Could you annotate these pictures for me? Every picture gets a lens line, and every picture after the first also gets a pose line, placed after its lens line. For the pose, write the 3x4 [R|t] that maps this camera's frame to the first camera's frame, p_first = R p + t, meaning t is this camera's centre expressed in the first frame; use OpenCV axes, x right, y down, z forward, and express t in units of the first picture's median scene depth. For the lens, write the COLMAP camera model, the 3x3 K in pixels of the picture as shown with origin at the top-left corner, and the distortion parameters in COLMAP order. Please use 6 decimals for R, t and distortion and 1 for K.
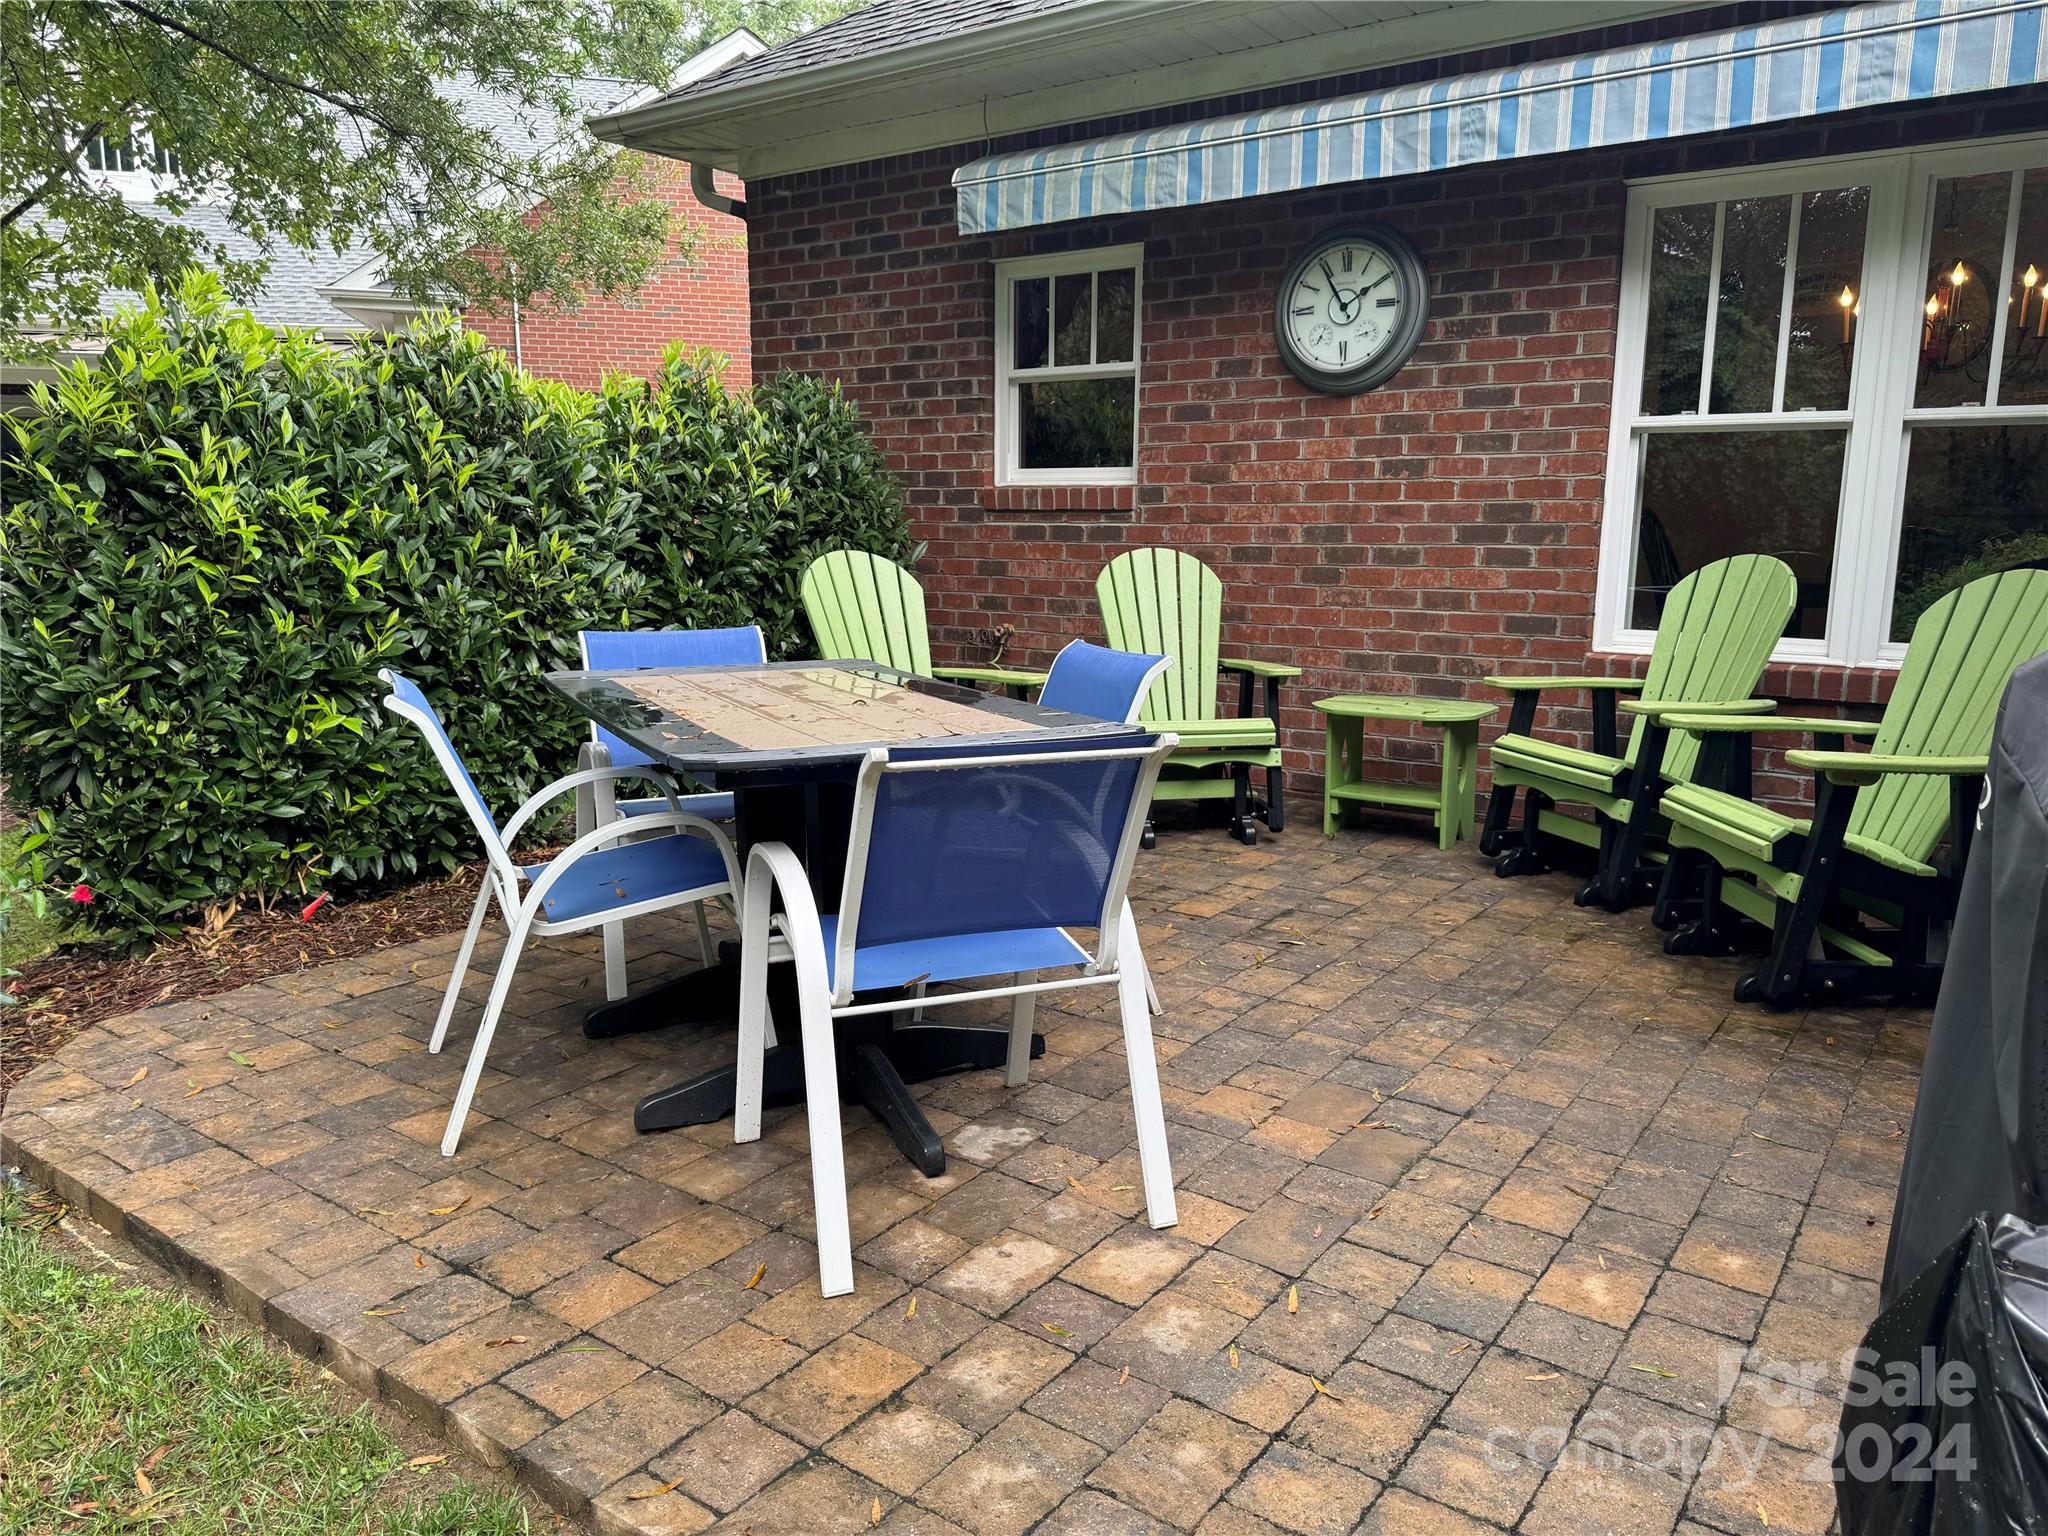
lens RADIAL K [[1444.4, 0, 1024.0], [0, 1444.4, 768.0], [0, 0, 1]] dist [0.128767, -0.245560]
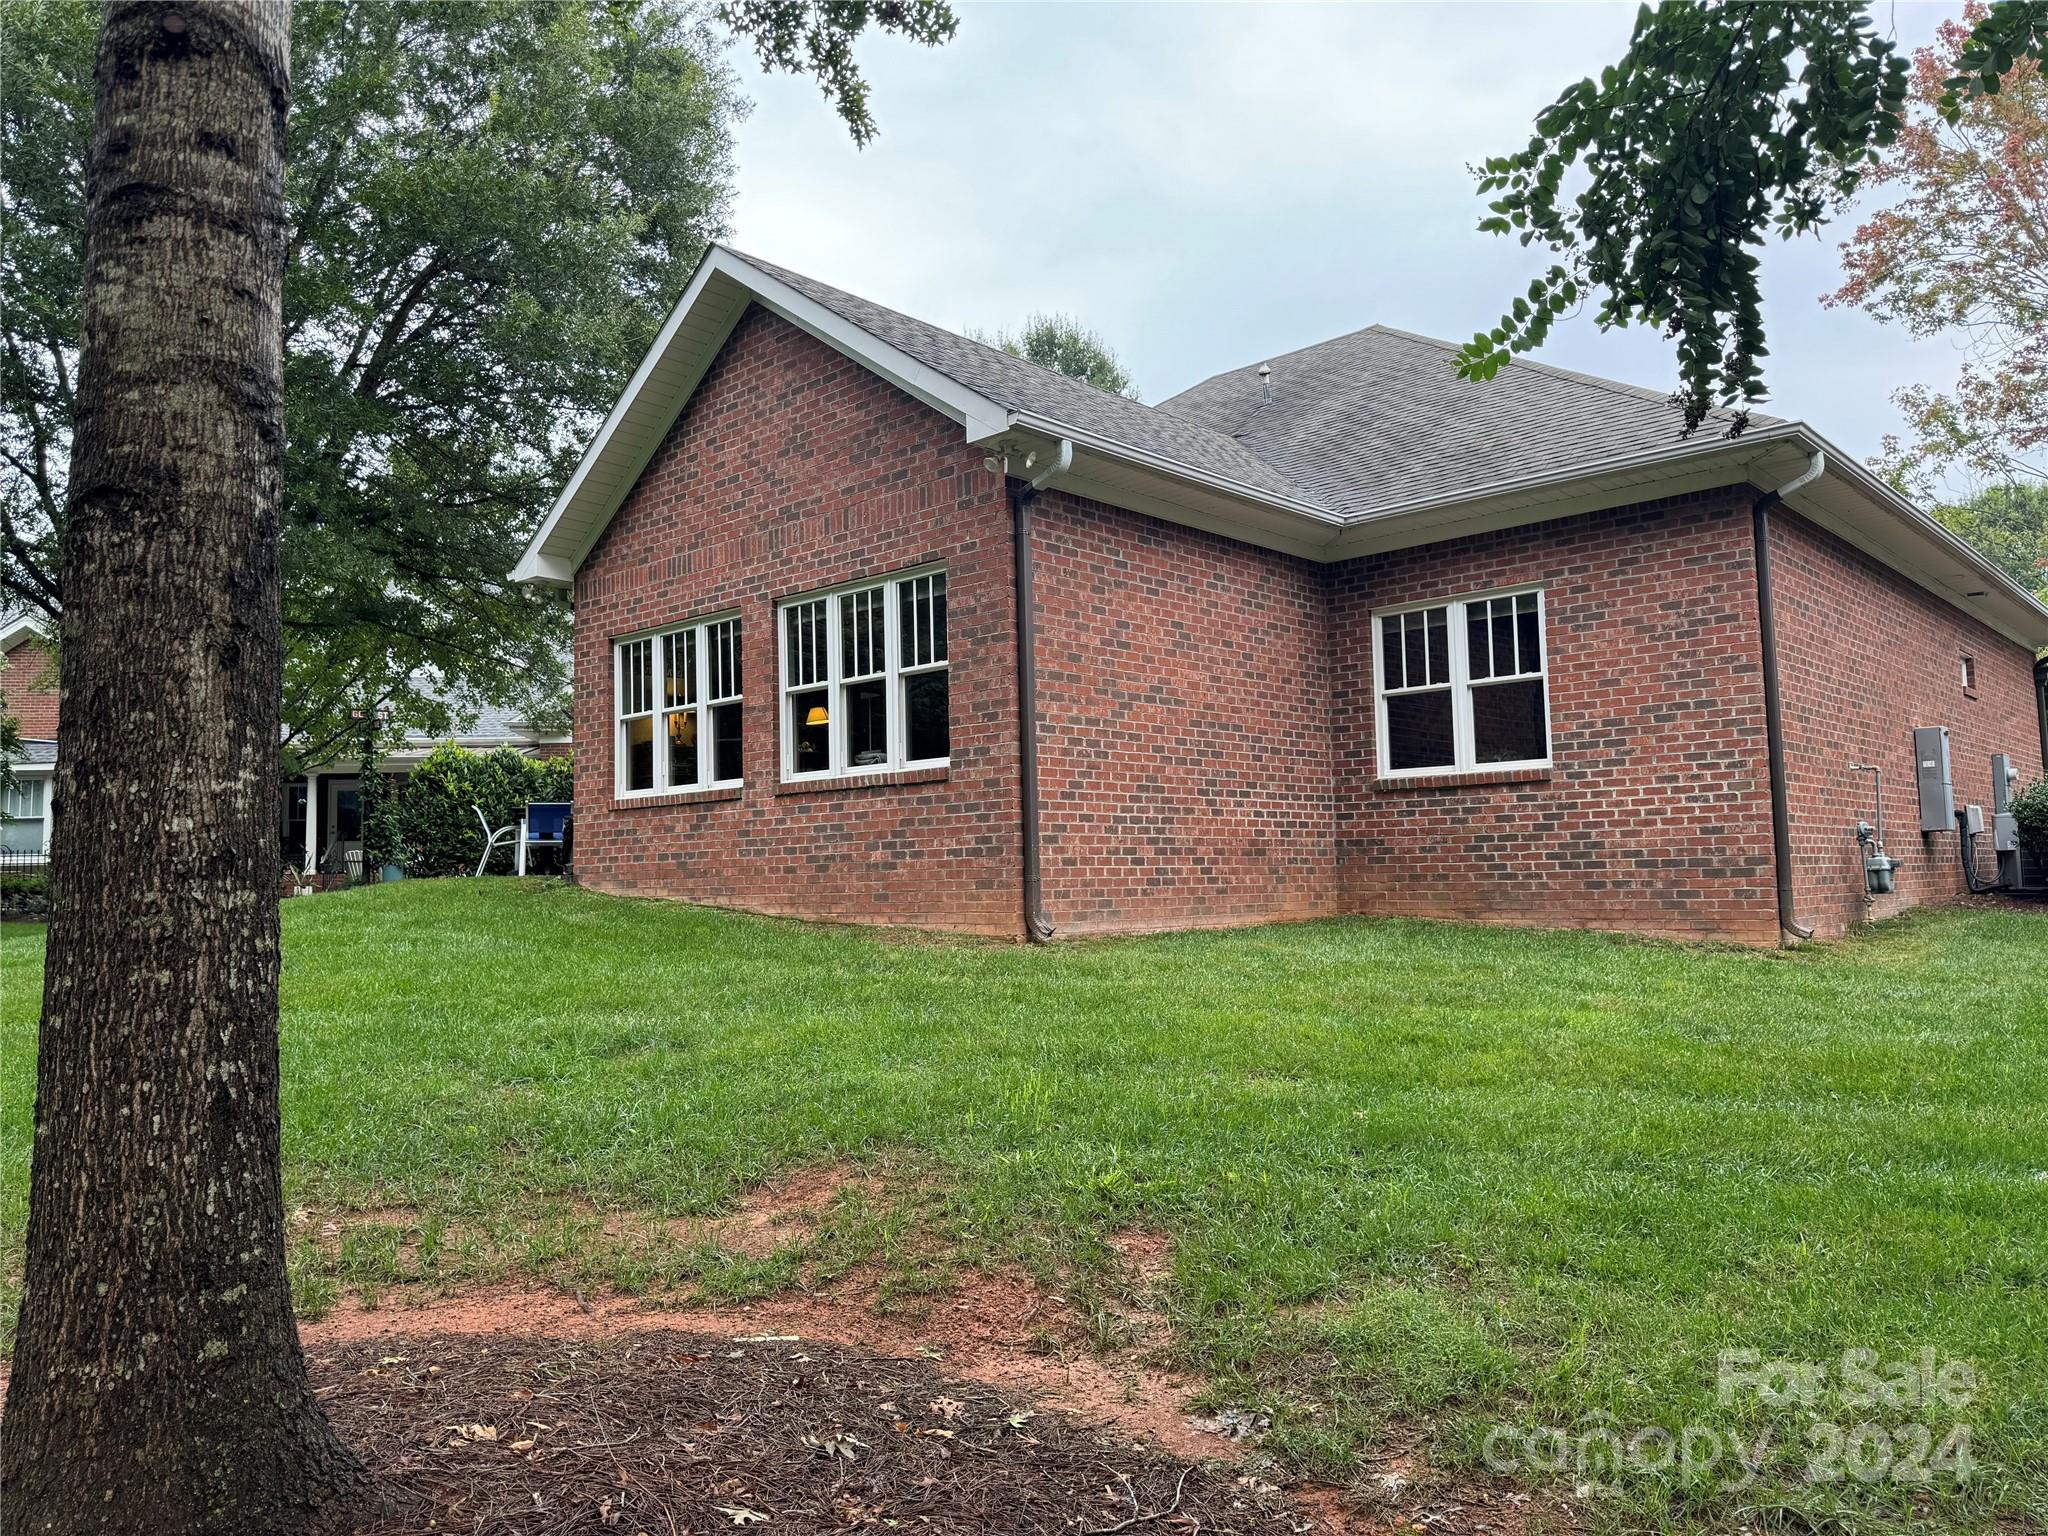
lens RADIAL K [[1409.8, 0, 1017.3], [0, 1409.8, 774.8], [0, 0, 1]] dist [0.140428, -0.256699]
pose [[0.992316, -0.036716, -0.118158, 1.325348], [0.007687, 0.971408, -0.237293, 0.651029], [0.123492, 0.234562, 0.964225, -2.365361]]
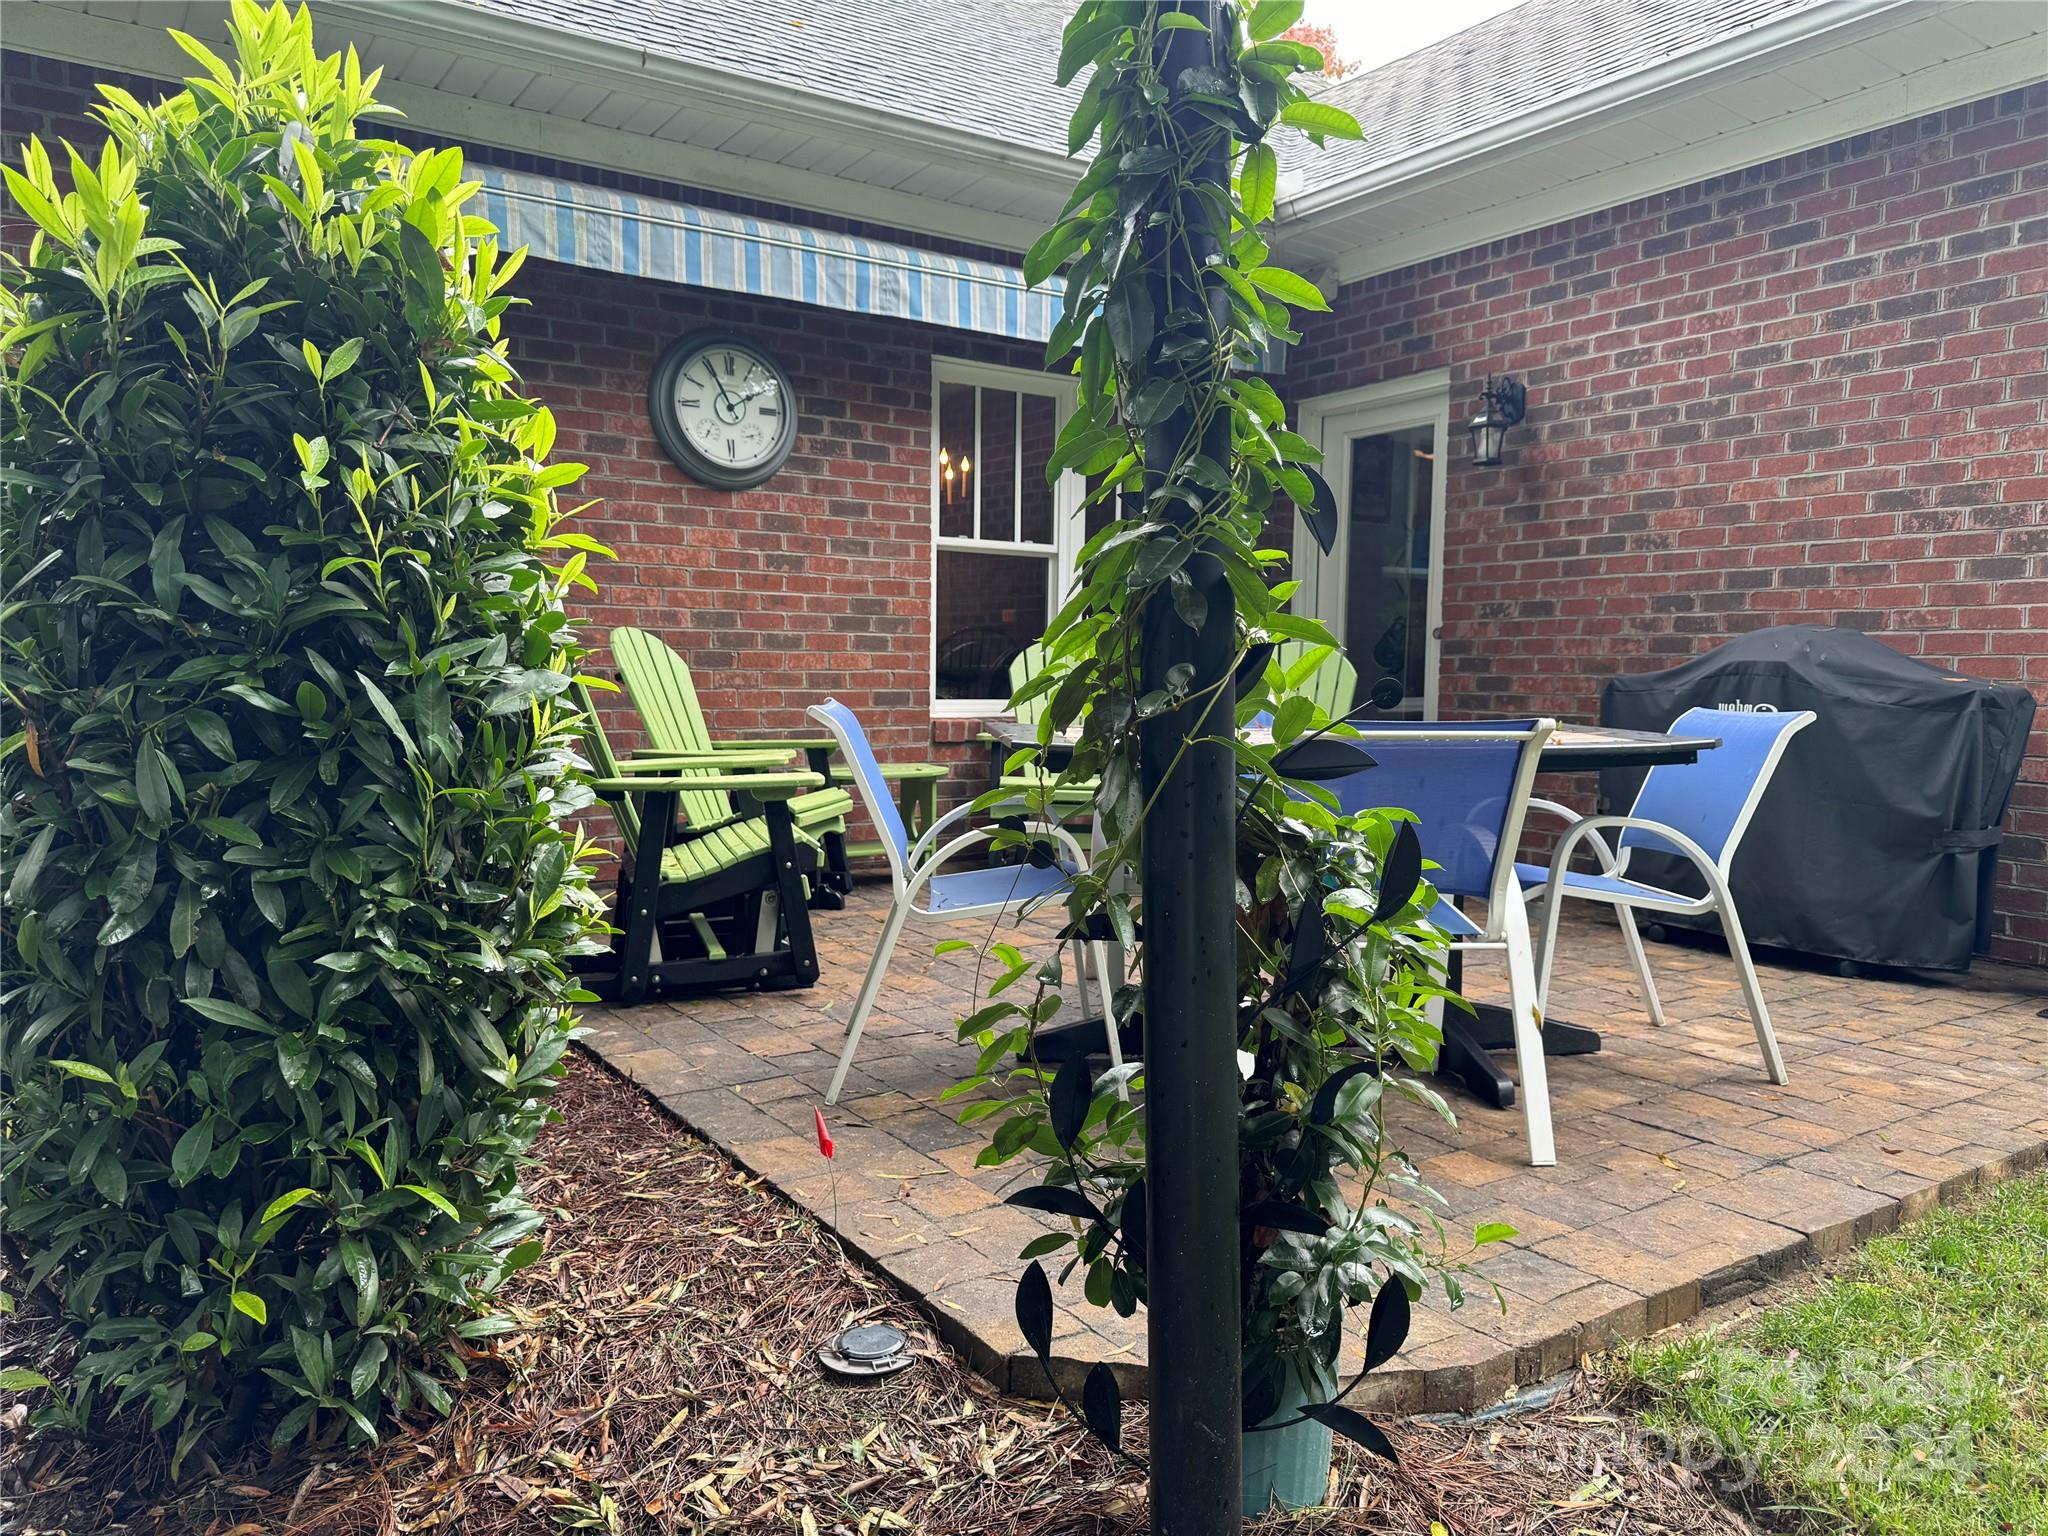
lens RADIAL K [[1453.8, 0, 1040.2], [0, 1453.8, 775.2], [0, 0, 1]] dist [0.125303, -0.178698]
pose [[0.339480, -0.070819, 0.937943, -0.735725], [0.148523, 0.988688, 0.020894, -0.041210], [-0.928813, 0.132213, 0.346158, 0.466459]]
